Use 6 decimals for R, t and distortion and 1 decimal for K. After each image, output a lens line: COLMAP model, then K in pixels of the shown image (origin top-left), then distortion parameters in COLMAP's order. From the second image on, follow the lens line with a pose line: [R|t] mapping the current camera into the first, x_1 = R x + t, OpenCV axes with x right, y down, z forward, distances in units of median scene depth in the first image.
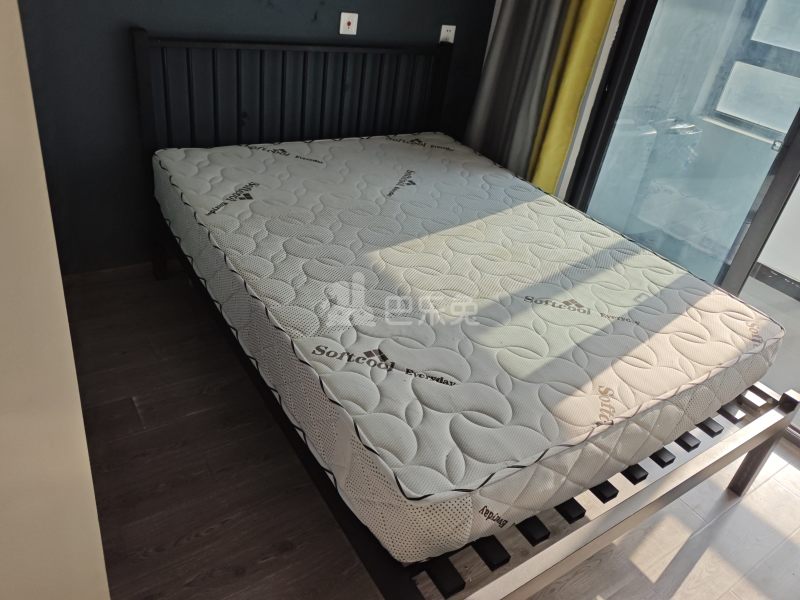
lens RADIAL K [[572.7, 0, 403.5], [0, 572.7, 305.9], [0, 0, 1]] dist [0.012345, -0.014840]
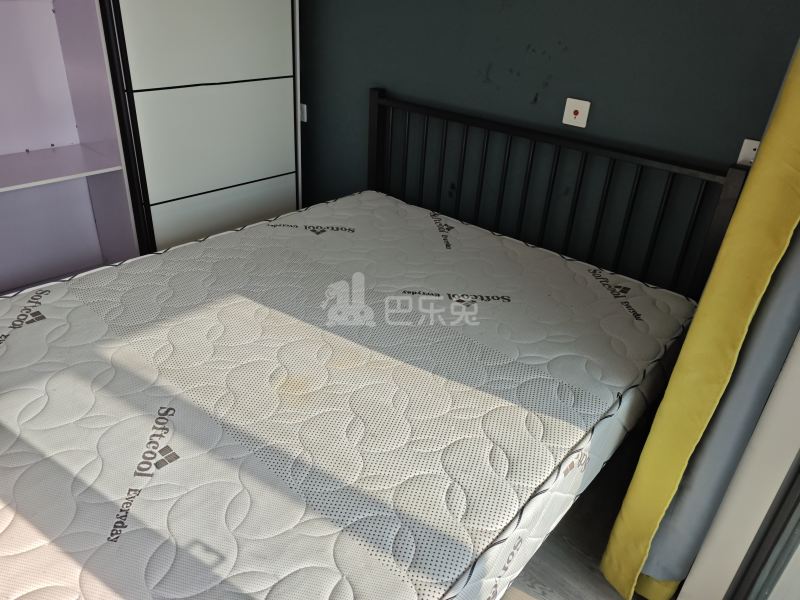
lens RADIAL K [[572.7, 0, 404.5], [0, 572.7, 292.8], [0, 0, 1]] dist [0.012345, -0.014840]
pose [[0.271465, 0.346411, -0.897945, 0.721045], [-0.545046, 0.824287, 0.153218, -0.328127], [0.793241, 0.447828, 0.412575, 0.700233]]
